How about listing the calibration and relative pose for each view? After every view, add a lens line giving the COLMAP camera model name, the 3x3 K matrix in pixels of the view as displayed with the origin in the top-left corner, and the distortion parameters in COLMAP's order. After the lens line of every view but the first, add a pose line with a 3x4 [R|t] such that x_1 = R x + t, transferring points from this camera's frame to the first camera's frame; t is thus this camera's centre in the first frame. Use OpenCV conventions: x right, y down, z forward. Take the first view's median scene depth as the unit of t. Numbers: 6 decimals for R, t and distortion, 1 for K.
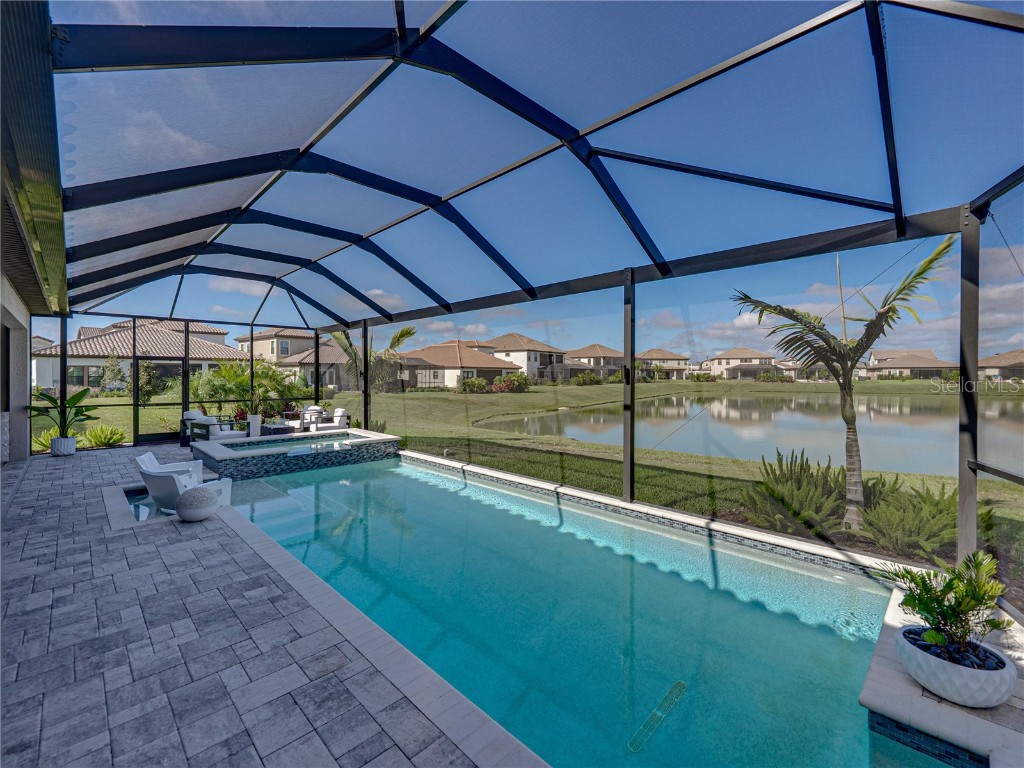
lens RADIAL K [[448.4, 0, 506.0], [0, 448.4, 377.4], [0, 0, 1]] dist [0.002270, -0.000685]
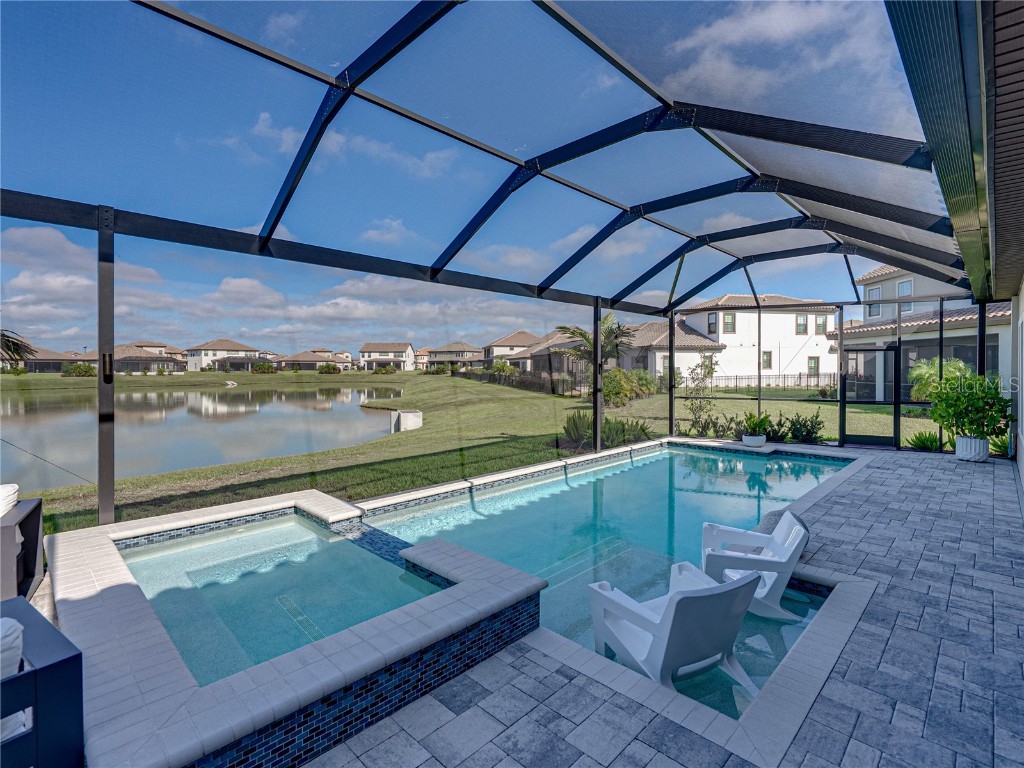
lens RADIAL K [[492.2, 0, 514.3], [0, 492.2, 373.8], [0, 0, 1]] dist [0.001574, -0.001006]
pose [[-0.028402, -0.012545, 0.999518, -0.599256], [0.005678, 0.999903, 0.012711, -0.004179], [-0.999580, 0.006036, -0.028328, 0.582788]]
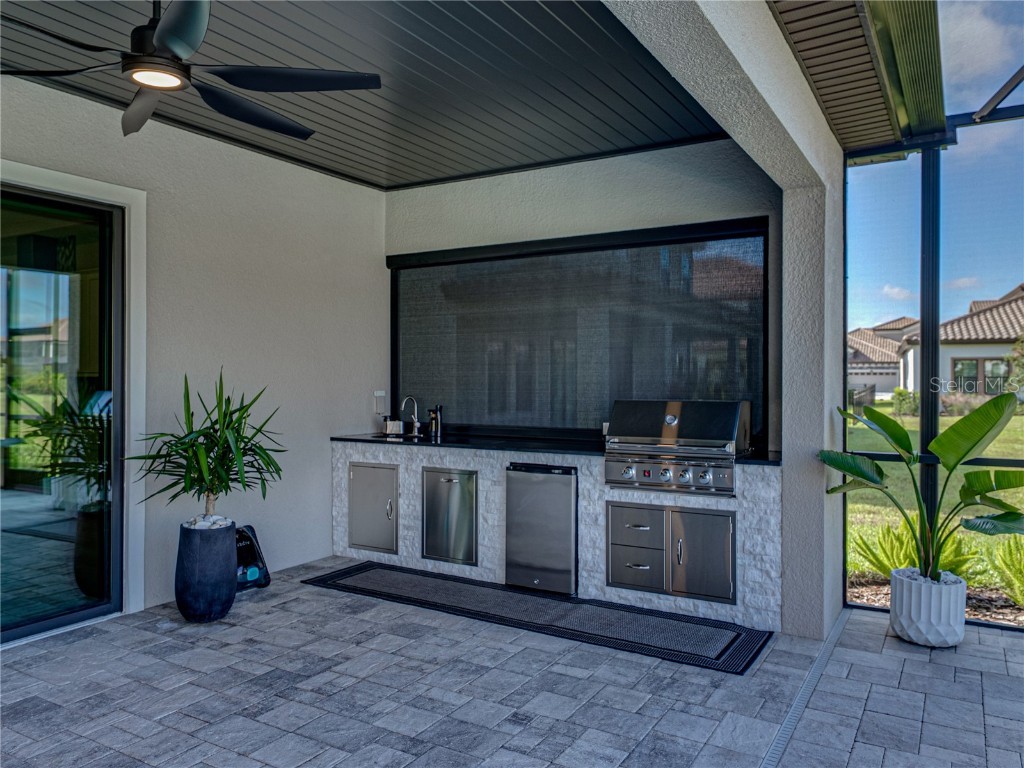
lens RADIAL K [[770.1, 0, 509.6], [0, 770.1, 372.8], [0, 0, 1]] dist [0.004552, 0.002999]
pose [[0.269029, -0.005070, -0.963119, -0.426327], [-0.005753, 0.999960, -0.006870, 0.011337], [0.963115, 0.007389, 0.268989, 0.445615]]
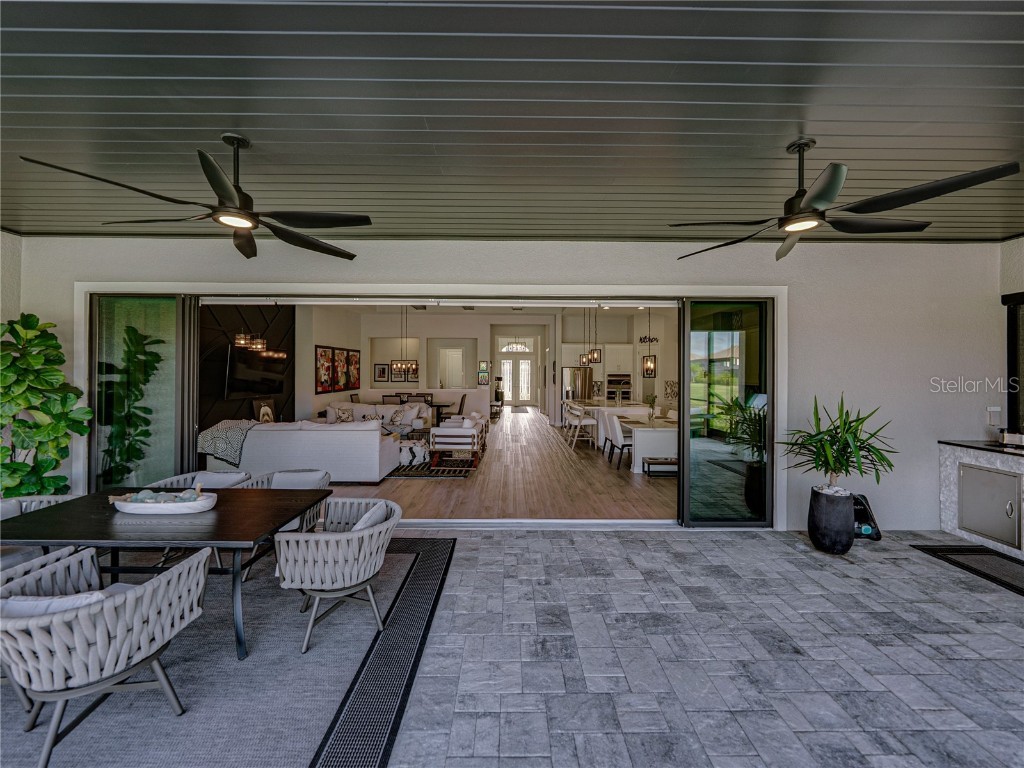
lens RADIAL K [[395.8, 0, 512.9], [0, 395.8, 373.4], [0, 0, 1]] dist [0.001189, -0.000898]
pose [[-0.688201, -0.006922, -0.725487, -0.438648], [-0.010104, 0.999949, 0.000044, -0.003559], [0.725450, 0.007361, -0.688236, 0.437133]]
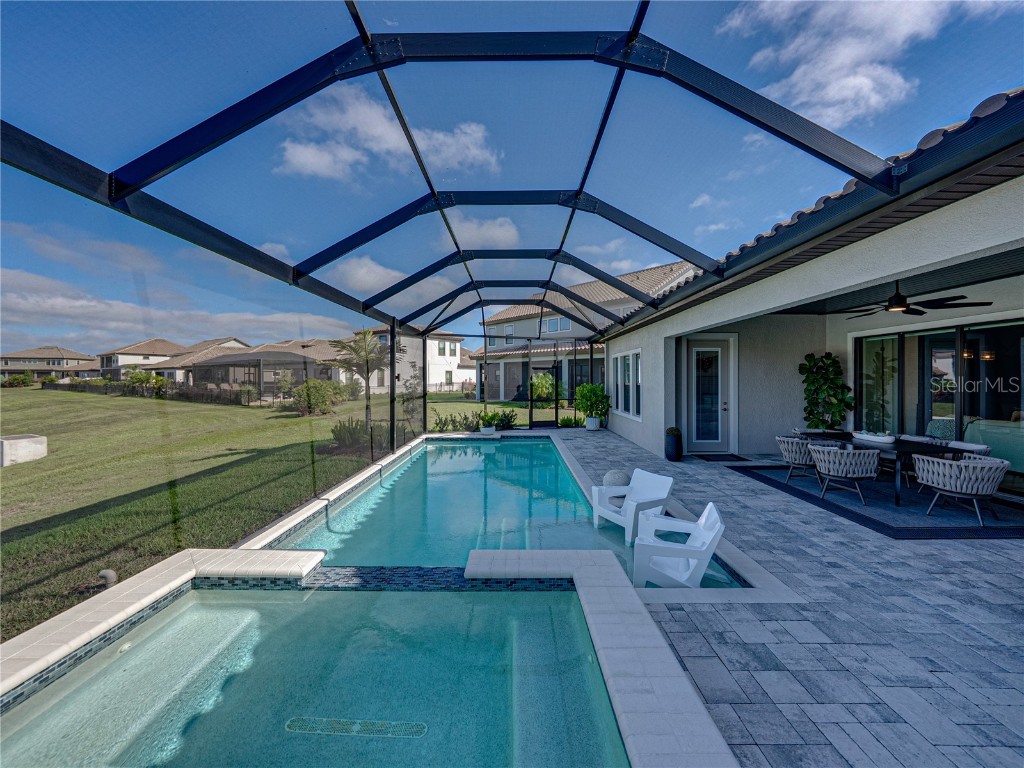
lens RADIAL K [[395.8, 0, 510.8], [0, 395.8, 381.6], [0, 0, 1]] dist [0.001189, -0.000898]
pose [[-0.711977, -0.005659, 0.702180, -0.486269], [0.004799, 0.999905, 0.012925, -0.006968], [-0.702186, 0.012572, -0.711883, 0.777094]]
